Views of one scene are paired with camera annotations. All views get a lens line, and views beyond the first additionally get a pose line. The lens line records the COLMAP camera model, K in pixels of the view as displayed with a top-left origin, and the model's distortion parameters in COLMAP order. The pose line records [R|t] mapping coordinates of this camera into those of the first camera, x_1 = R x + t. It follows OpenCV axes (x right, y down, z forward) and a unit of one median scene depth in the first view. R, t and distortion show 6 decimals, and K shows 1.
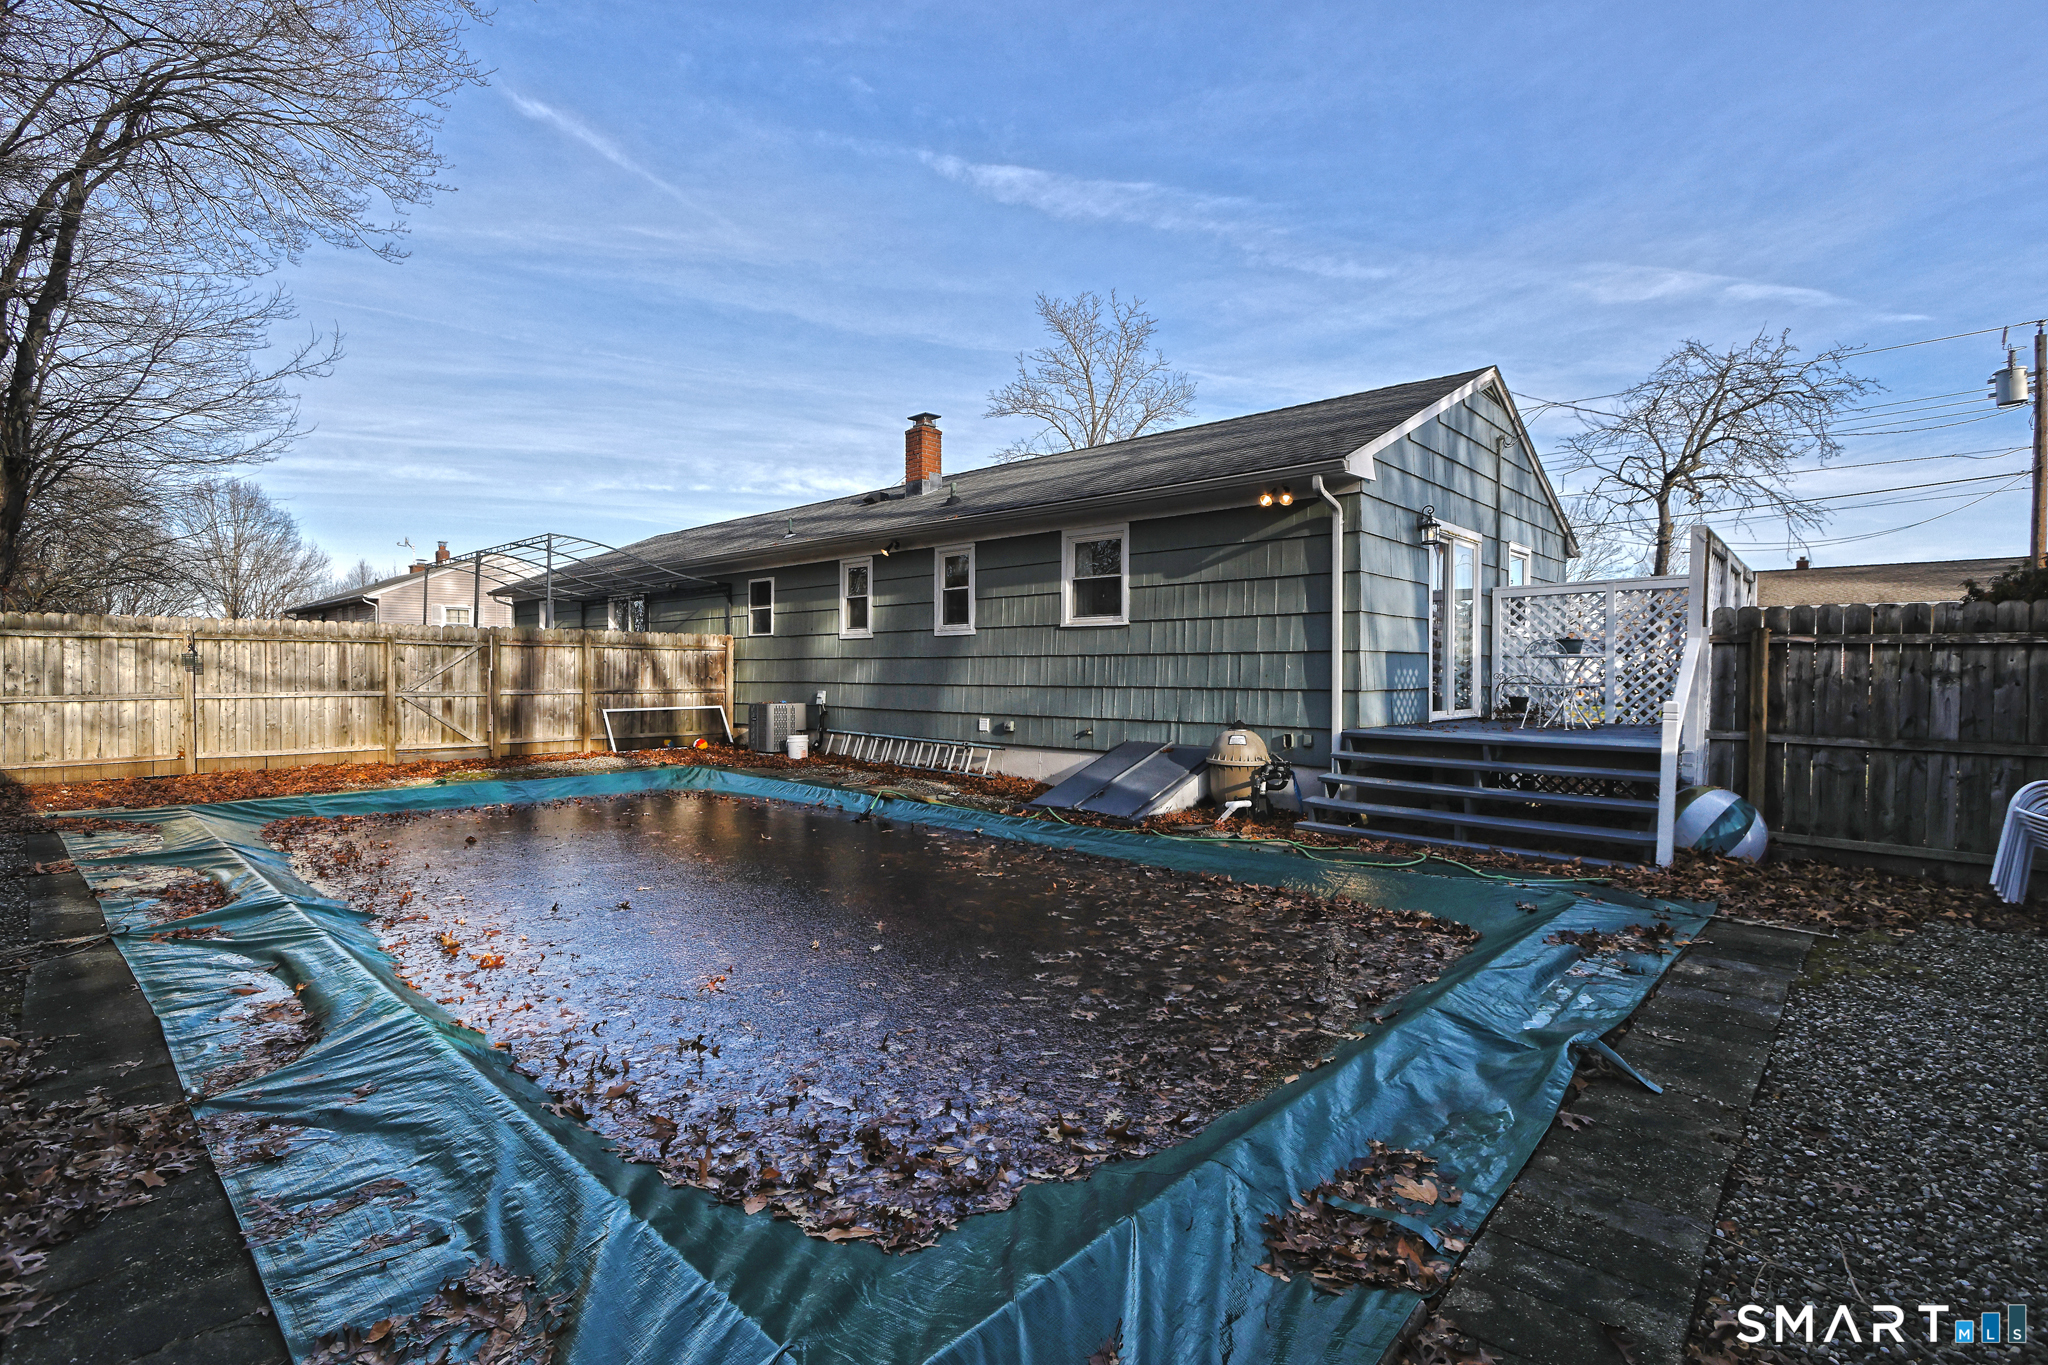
lens RADIAL K [[937.0, 0, 1027.2], [0, 937.0, 656.5], [0, 0, 1]] dist [0.002657, -0.001313]
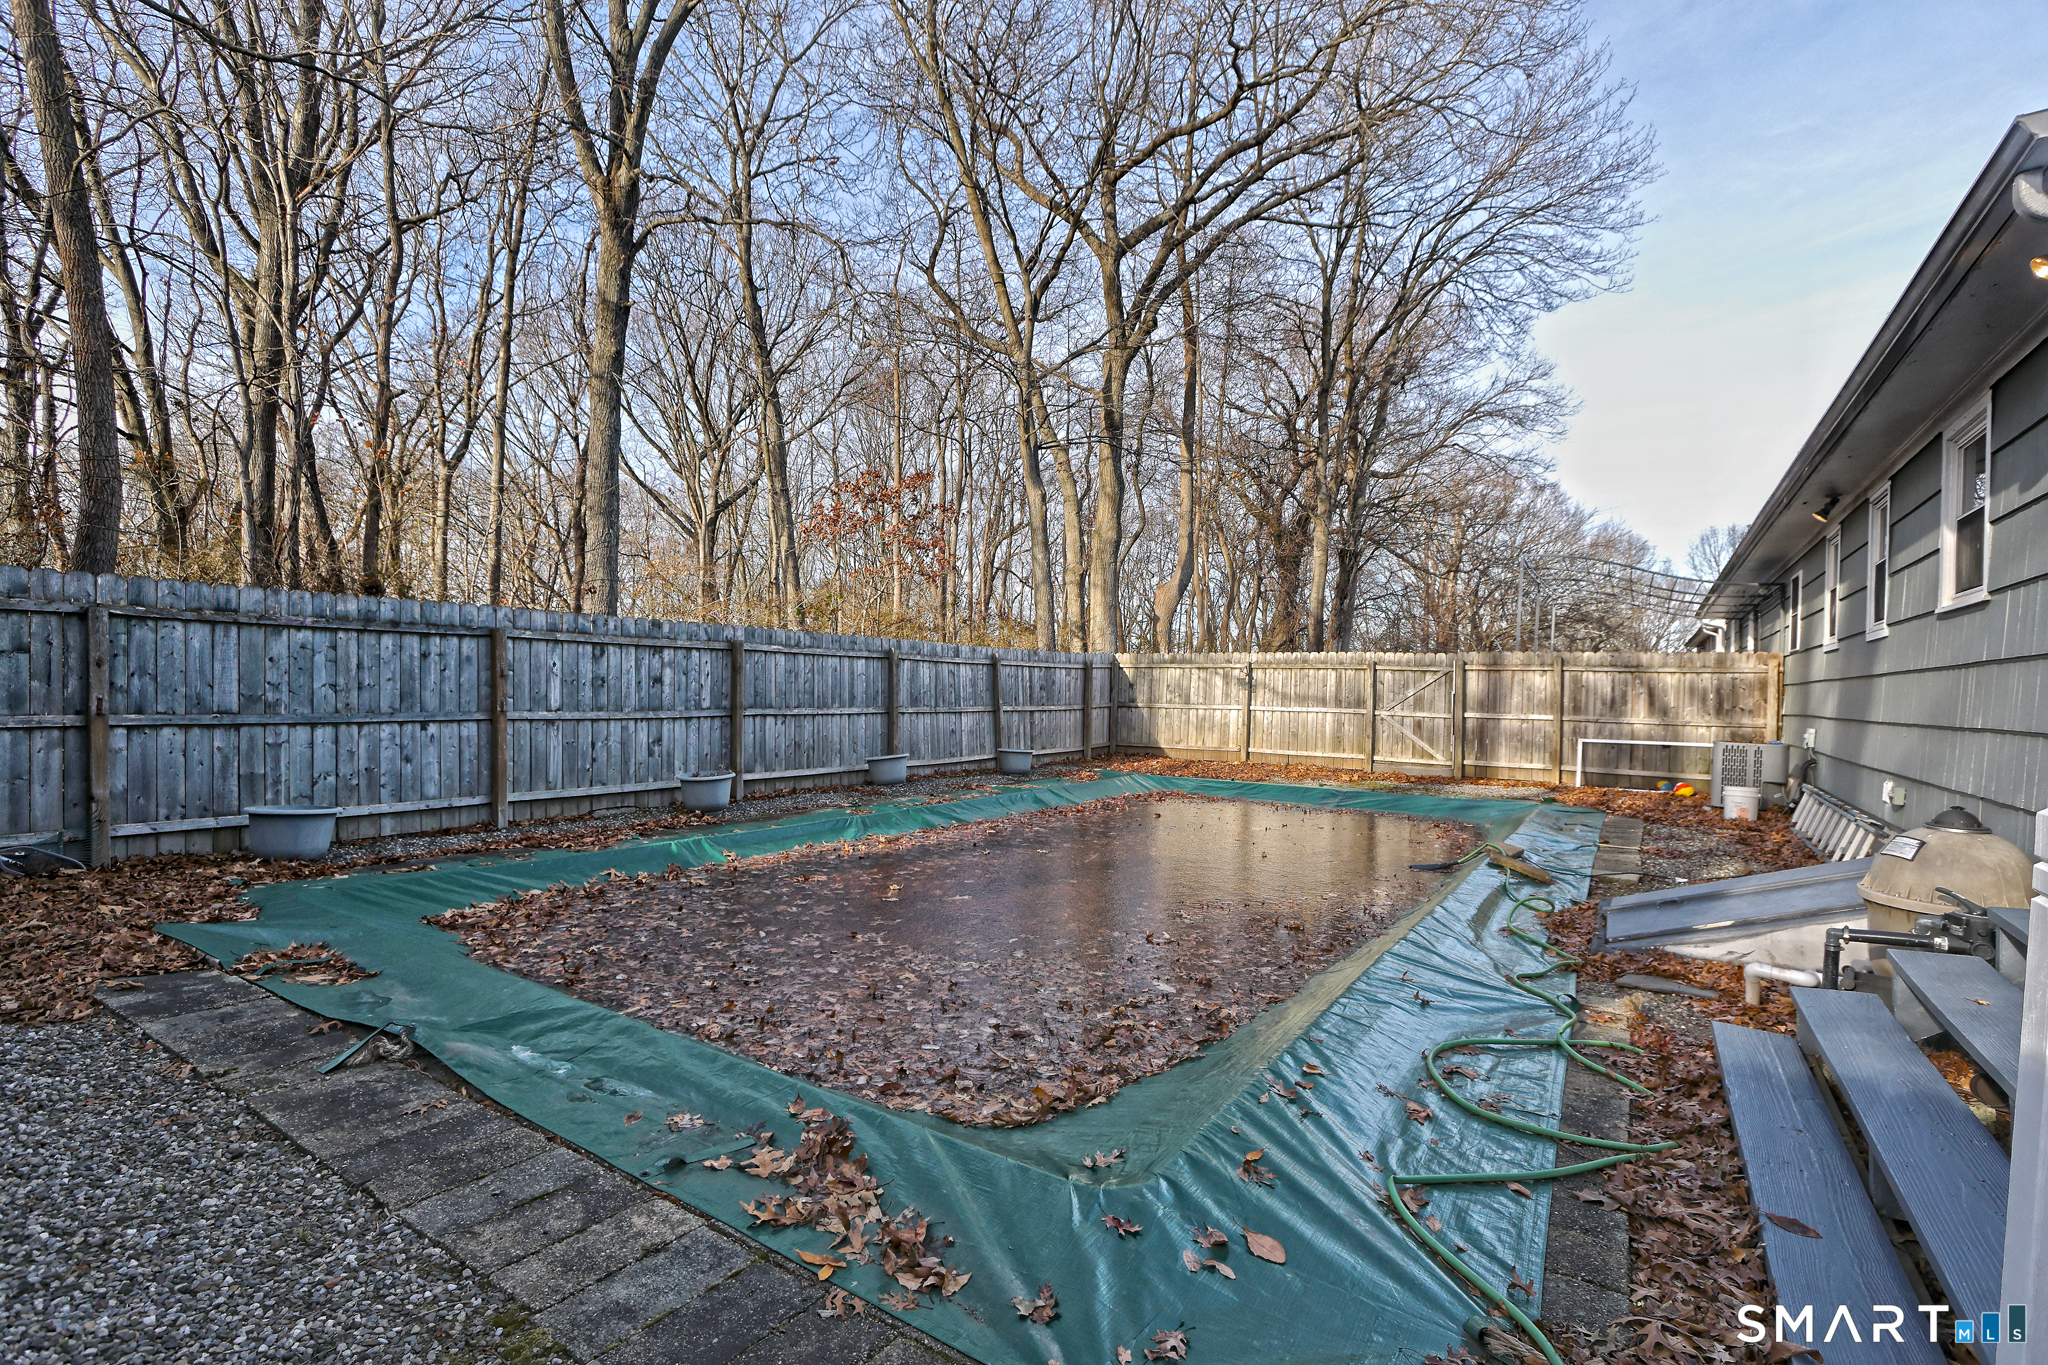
lens RADIAL K [[937.0, 0, 1027.2], [0, 937.0, 656.5], [0, 0, 1]] dist [0.002657, -0.001313]
pose [[0.156735, -0.030270, -0.987177, 0.409733], [-0.006028, 0.999482, -0.031604, 0.009934], [0.987622, 0.010904, 0.156472, 0.360424]]
